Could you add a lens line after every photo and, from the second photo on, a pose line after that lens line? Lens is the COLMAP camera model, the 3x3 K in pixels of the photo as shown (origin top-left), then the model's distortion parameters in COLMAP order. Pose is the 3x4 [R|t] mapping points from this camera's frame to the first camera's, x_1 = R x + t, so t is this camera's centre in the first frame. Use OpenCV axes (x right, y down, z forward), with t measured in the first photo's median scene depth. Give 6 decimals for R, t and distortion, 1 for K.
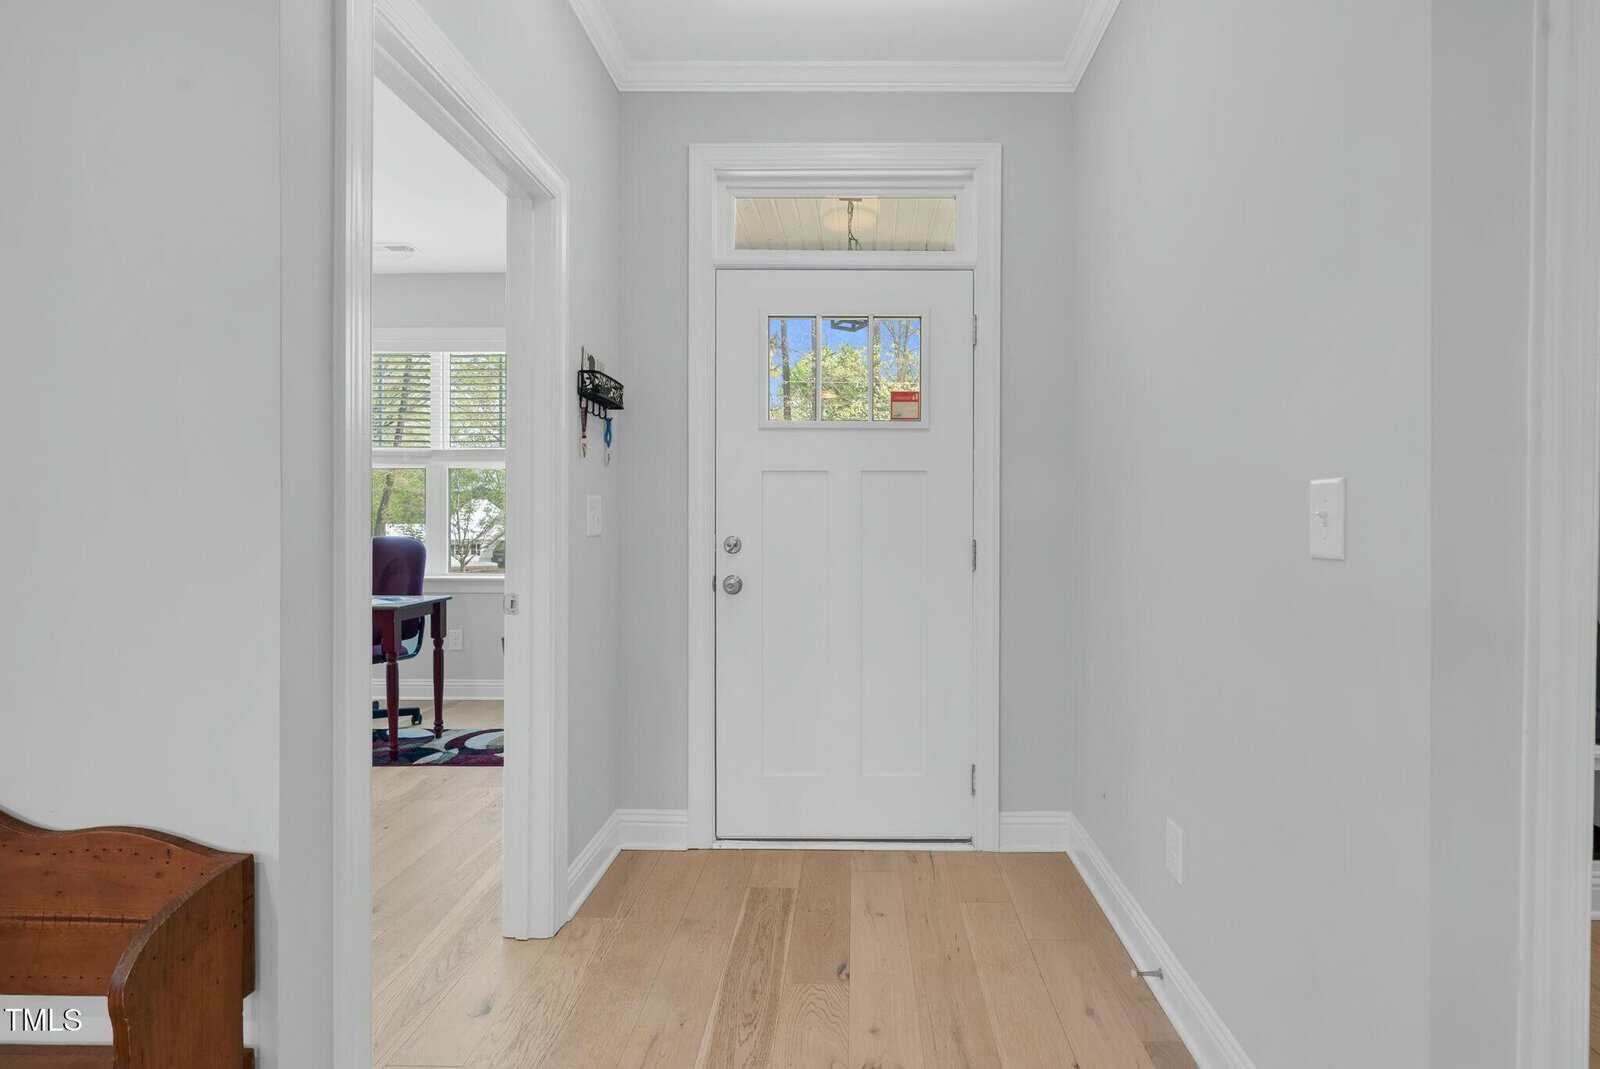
lens RADIAL K [[788.4, 0, 811.4], [0, 788.4, 526.5], [0, 0, 1]] dist [-0.002017, -0.000102]
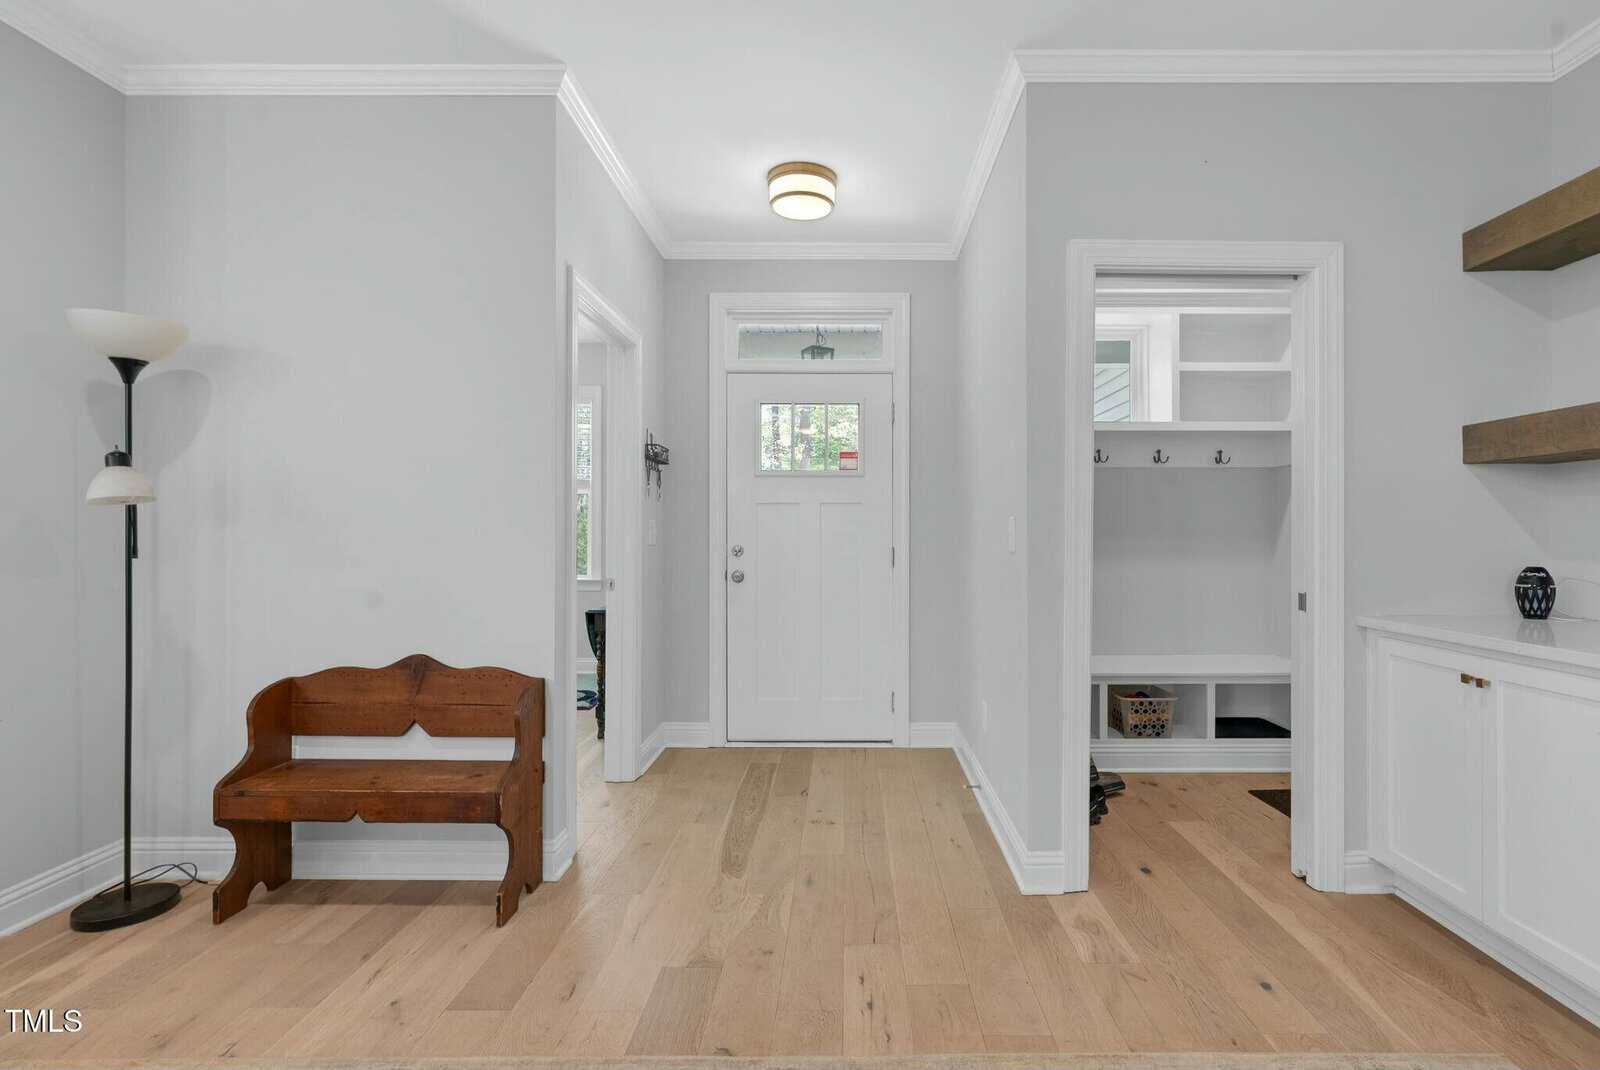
lens RADIAL K [[788.4, 0, 795.4], [0, 788.4, 538.0], [0, 0, 1]] dist [-0.002017, -0.000102]
pose [[0.999980, -0.001792, -0.006074, 0.024043], [0.001777, 0.999995, -0.002527, 0.002269], [0.006079, 0.002517, 0.999978, -0.571919]]
